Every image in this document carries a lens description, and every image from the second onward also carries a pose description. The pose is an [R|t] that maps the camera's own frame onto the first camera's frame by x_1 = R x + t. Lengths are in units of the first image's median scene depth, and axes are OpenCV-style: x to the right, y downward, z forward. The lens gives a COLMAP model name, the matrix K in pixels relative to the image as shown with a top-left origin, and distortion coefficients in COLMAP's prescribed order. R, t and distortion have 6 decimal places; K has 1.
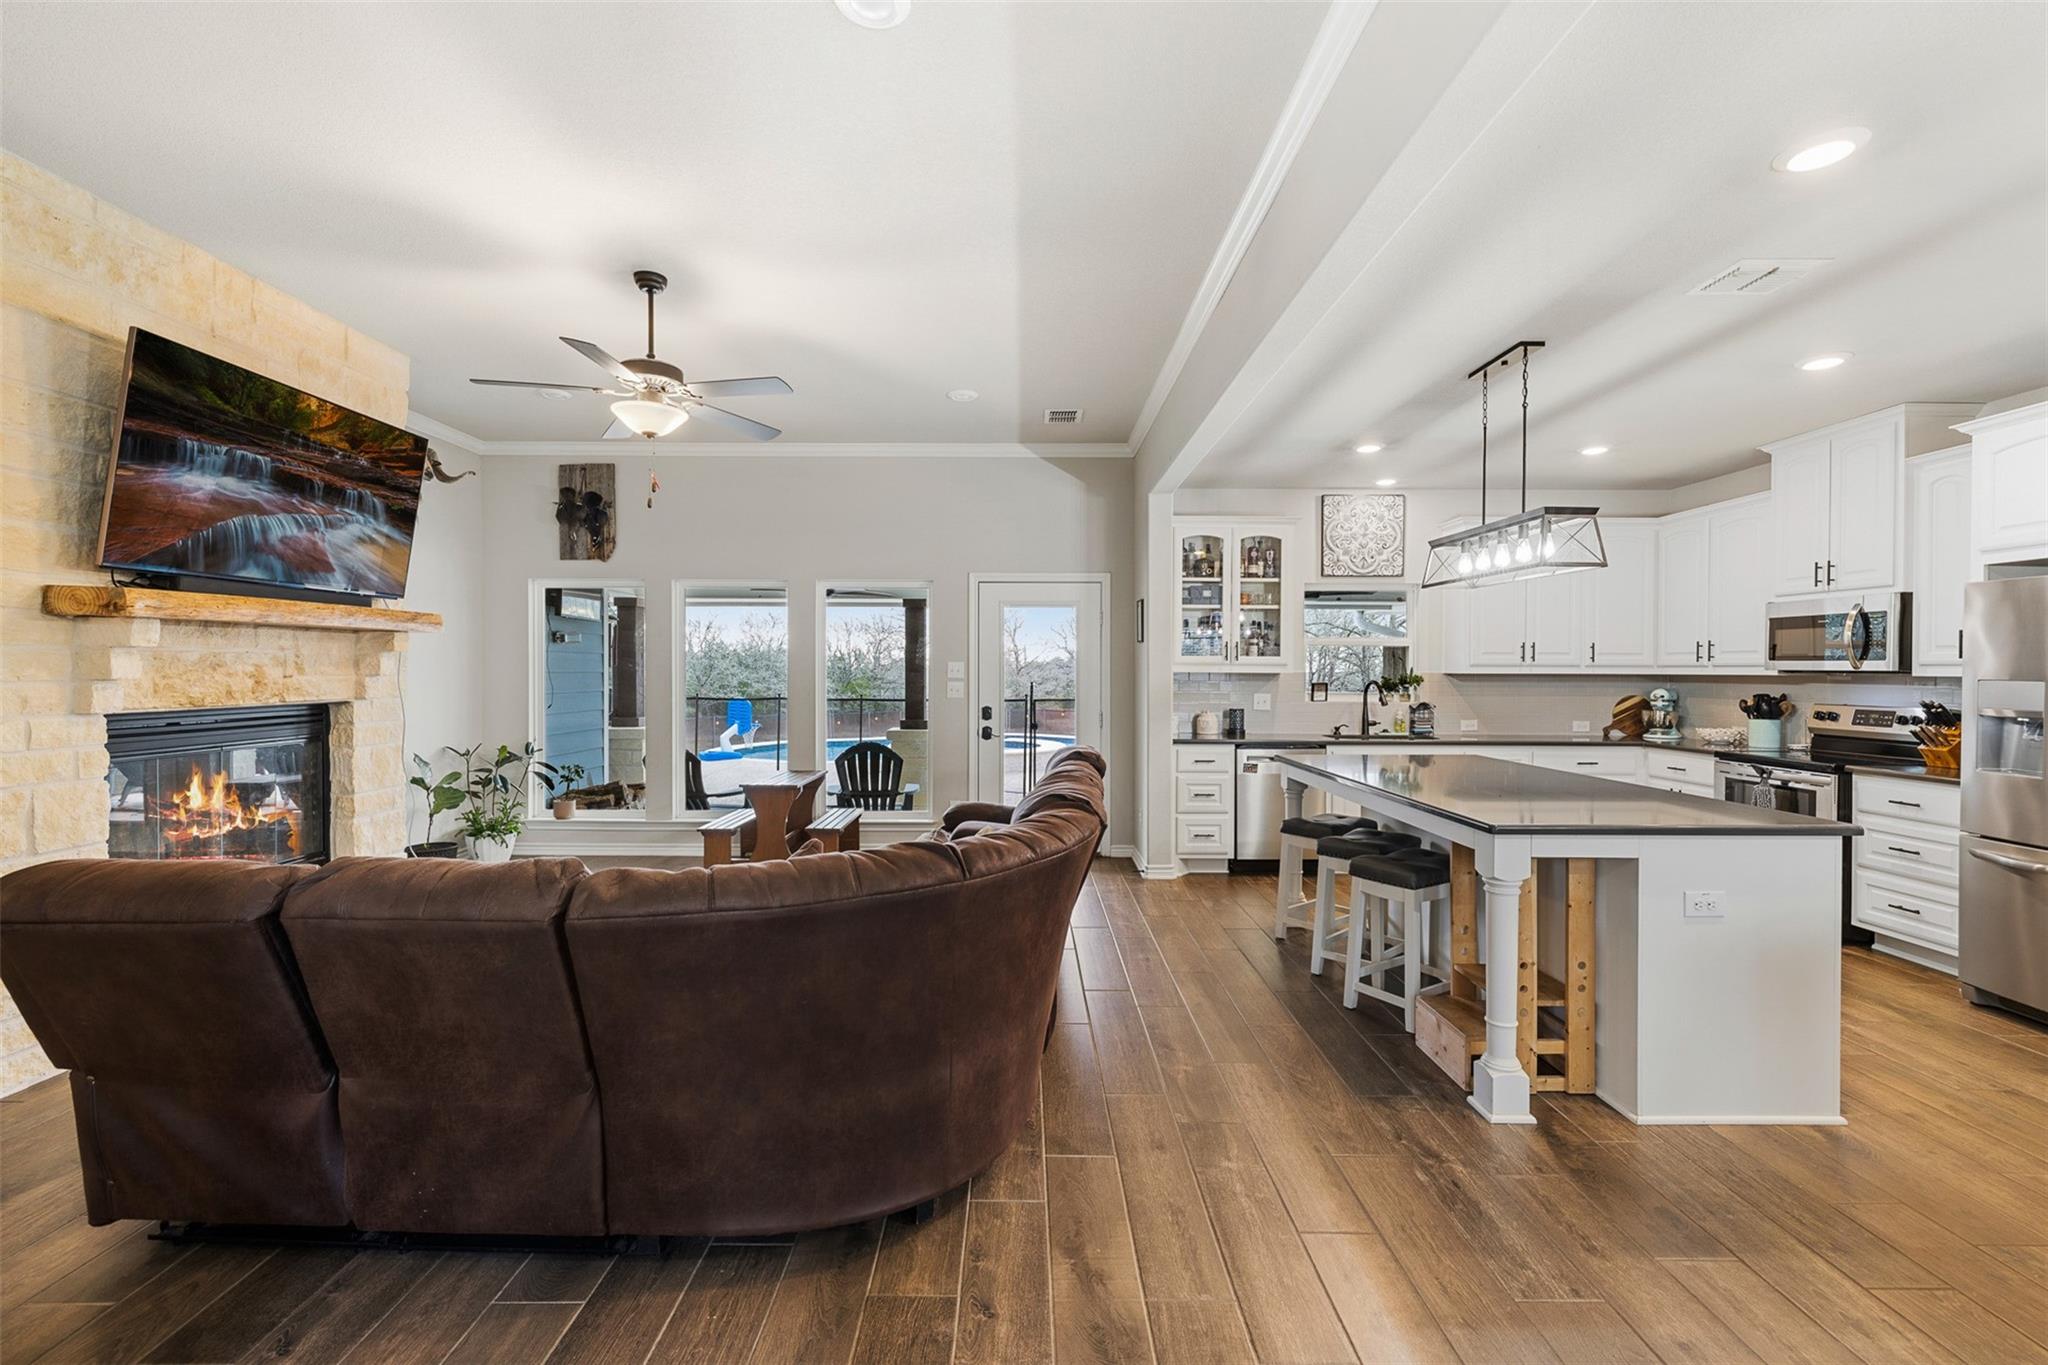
lens RADIAL K [[862.9, 0, 1018.5], [0, 862.9, 673.0], [0, 0, 1]] dist [-0.001804, -0.000160]
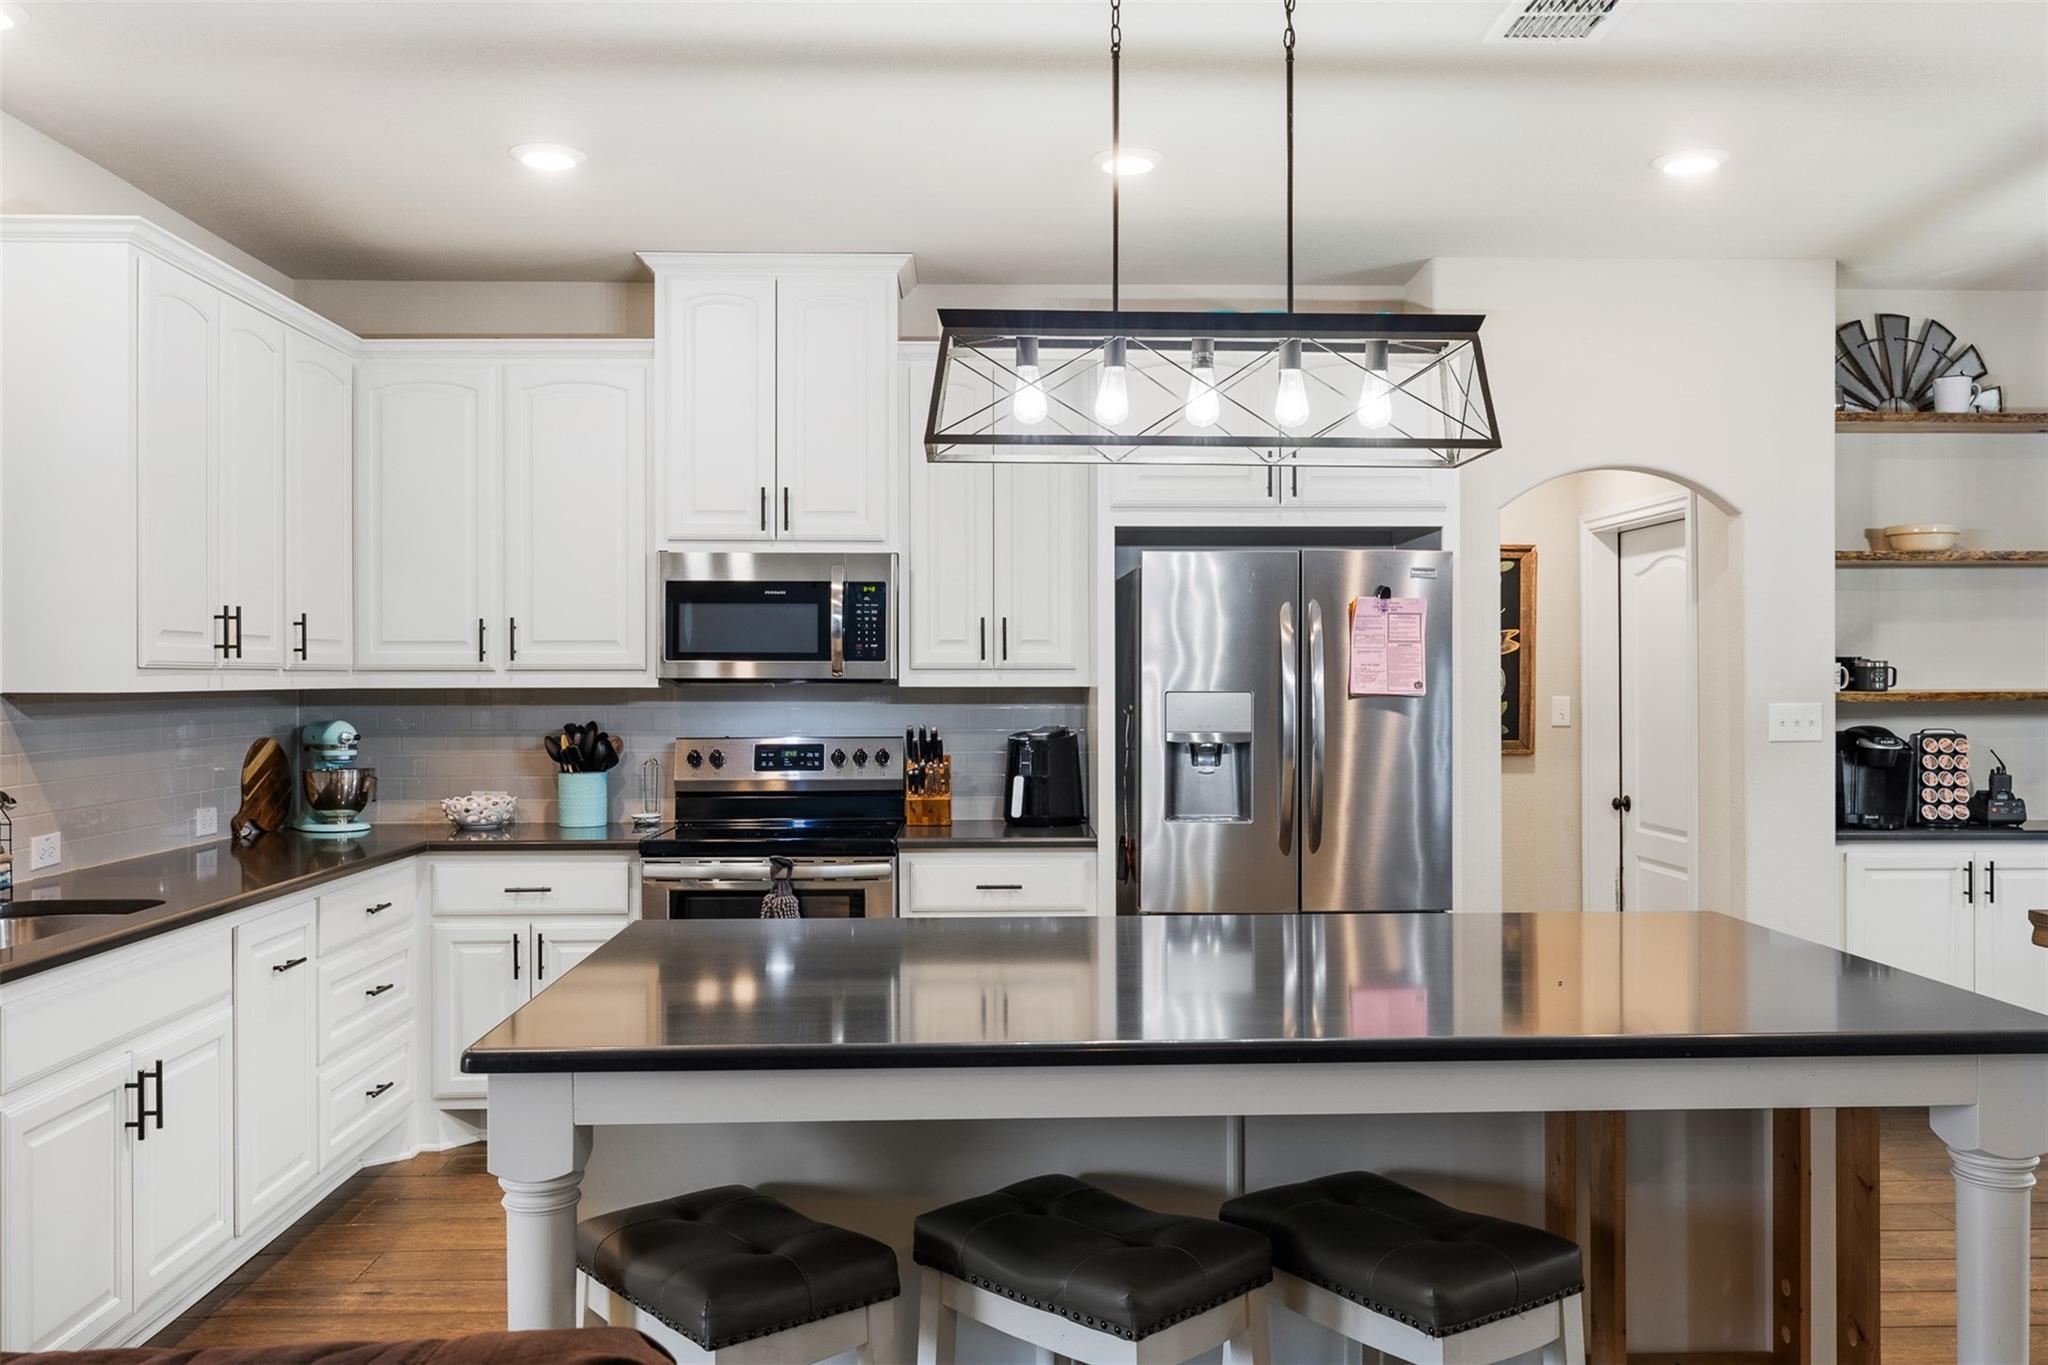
lens RADIAL K [[1725.6, 0, 1024.0], [0, 1725.6, 682.5], [0, 0, 1]] dist [-0.001500, 0.002618]
pose [[-0.037033, -0.007941, 0.999283, -0.201012], [0.007625, 0.999937, 0.008229, -0.008019], [-0.999285, 0.007924, -0.036970, 0.825224]]
